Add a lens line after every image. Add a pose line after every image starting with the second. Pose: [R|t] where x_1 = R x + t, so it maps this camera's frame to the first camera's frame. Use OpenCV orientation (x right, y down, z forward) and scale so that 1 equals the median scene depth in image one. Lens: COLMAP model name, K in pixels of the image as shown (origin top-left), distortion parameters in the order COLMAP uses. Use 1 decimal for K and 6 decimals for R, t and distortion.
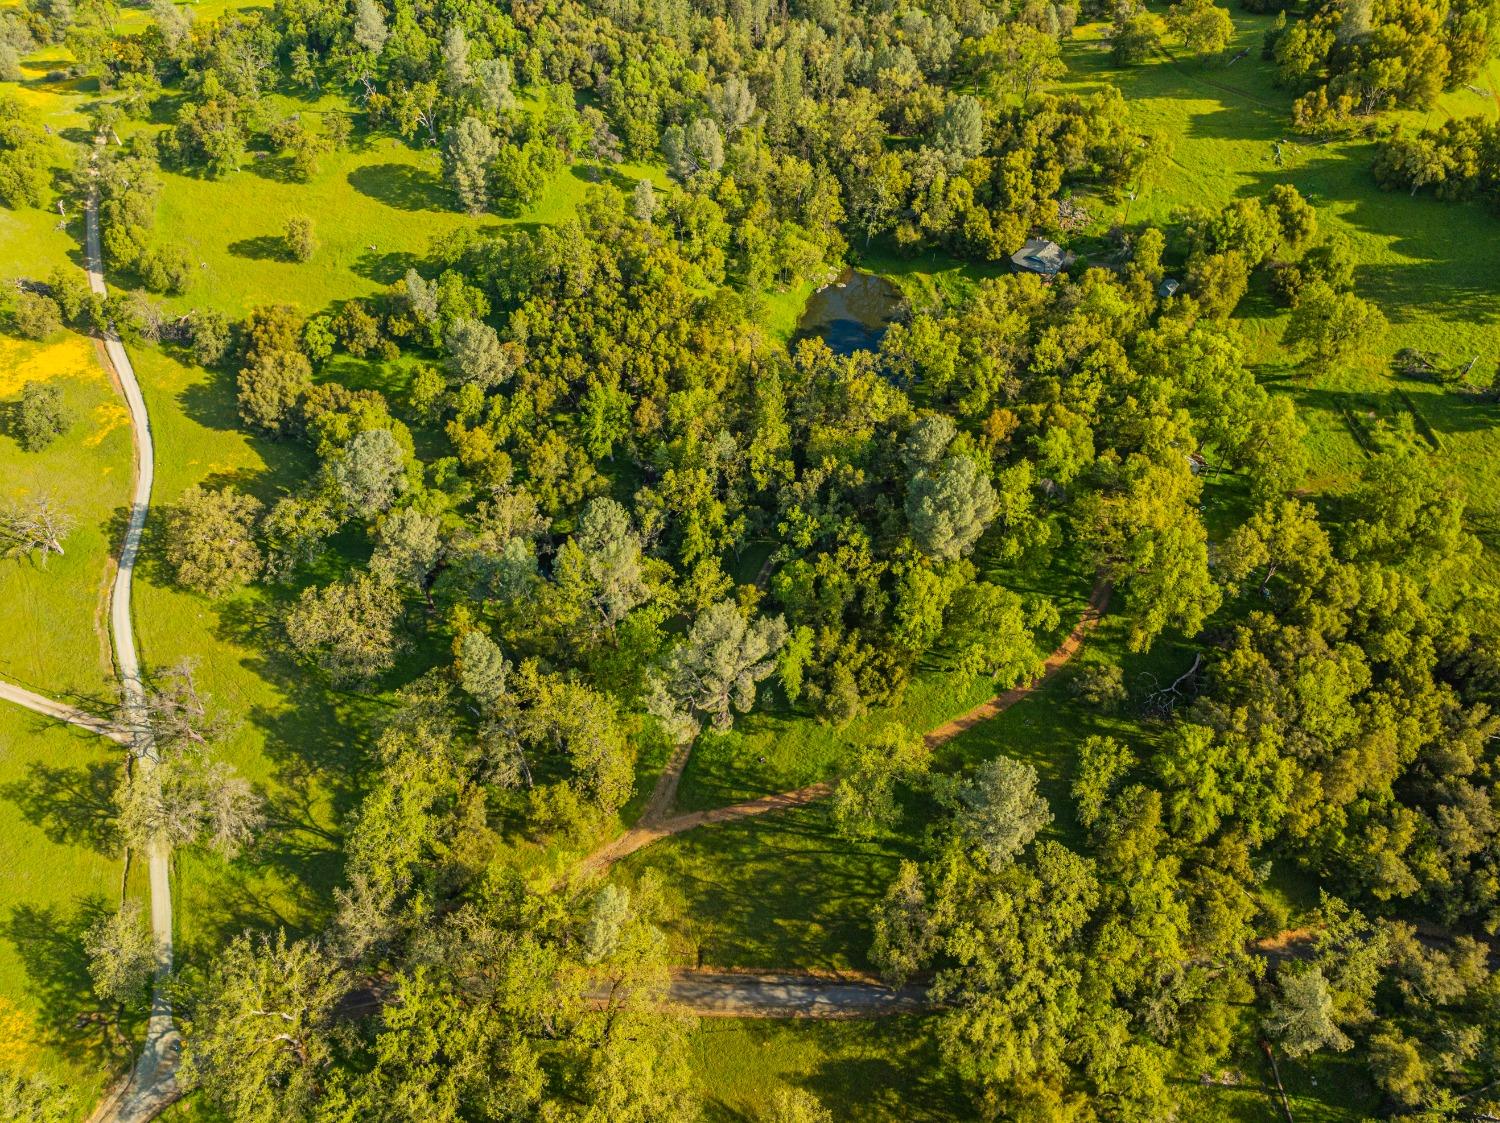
lens RADIAL K [[1071.6, 0, 743.5], [0, 1071.6, 549.2], [0, 0, 1]] dist [-0.033252, 0.011982]
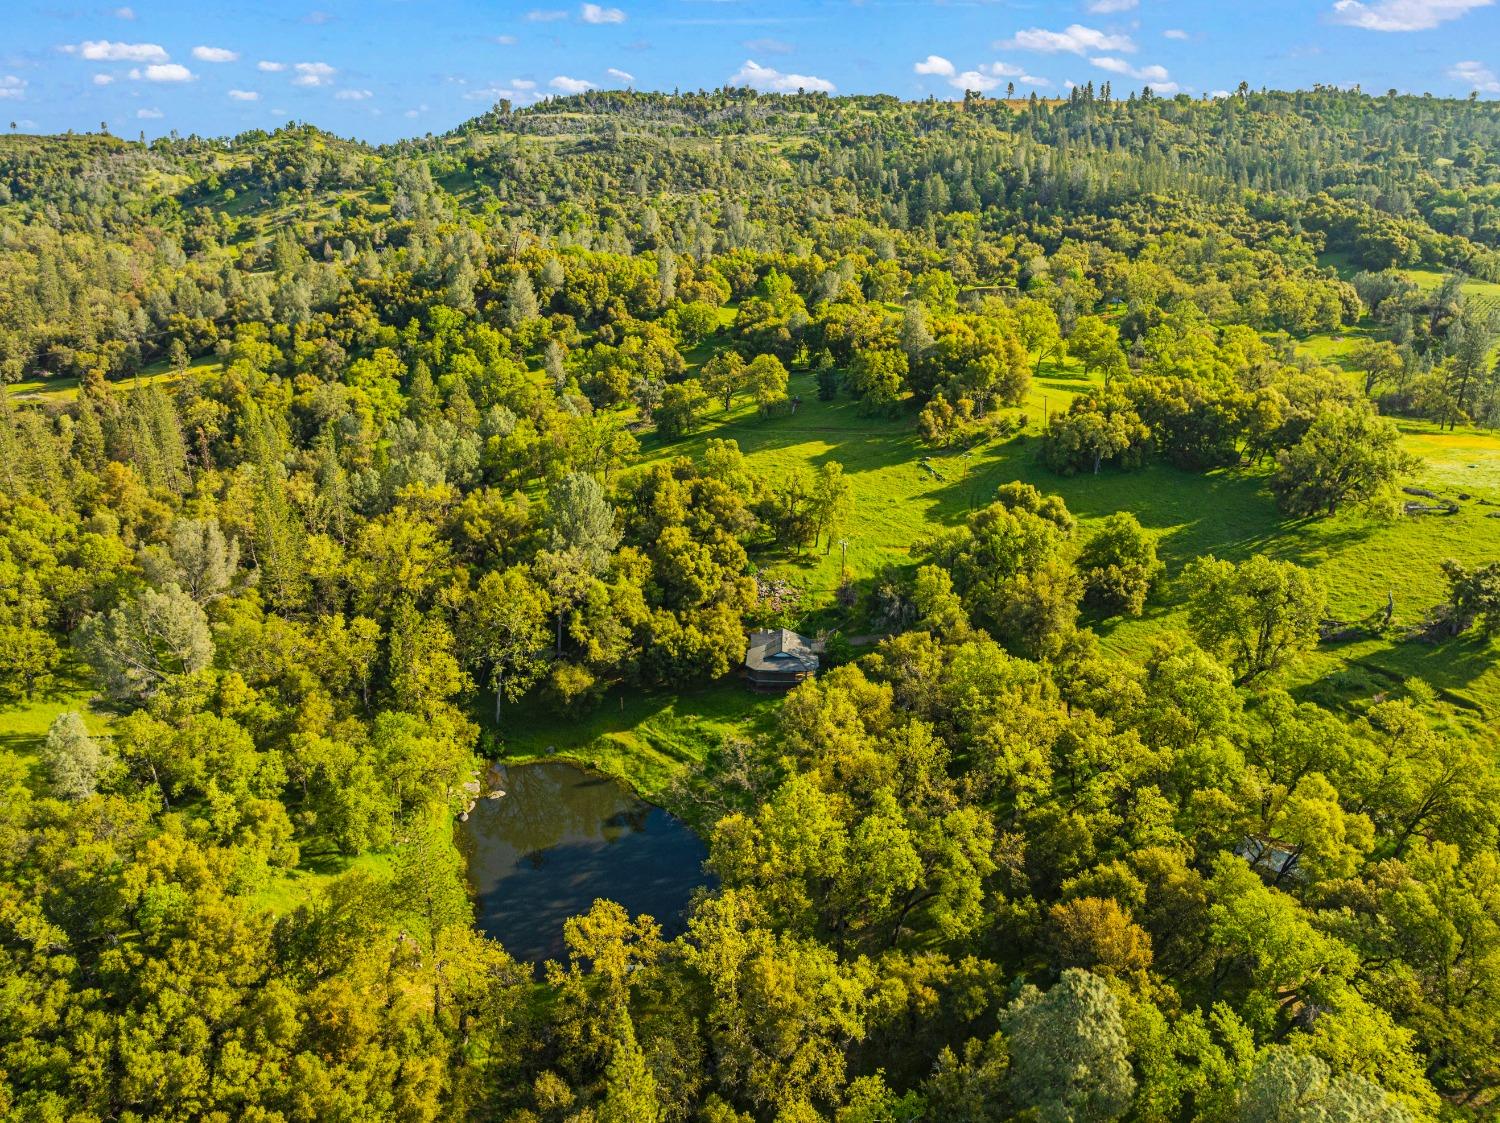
lens RADIAL K [[1071.6, 0, 747.9], [0, 1071.6, 564.2], [0, 0, 1]] dist [-0.033252, 0.011982]
pose [[0.816964, -0.212243, 0.536212, -0.077742], [0.414586, 0.862474, -0.290272, -0.136342], [-0.400861, 0.459447, 0.792603, 0.455271]]
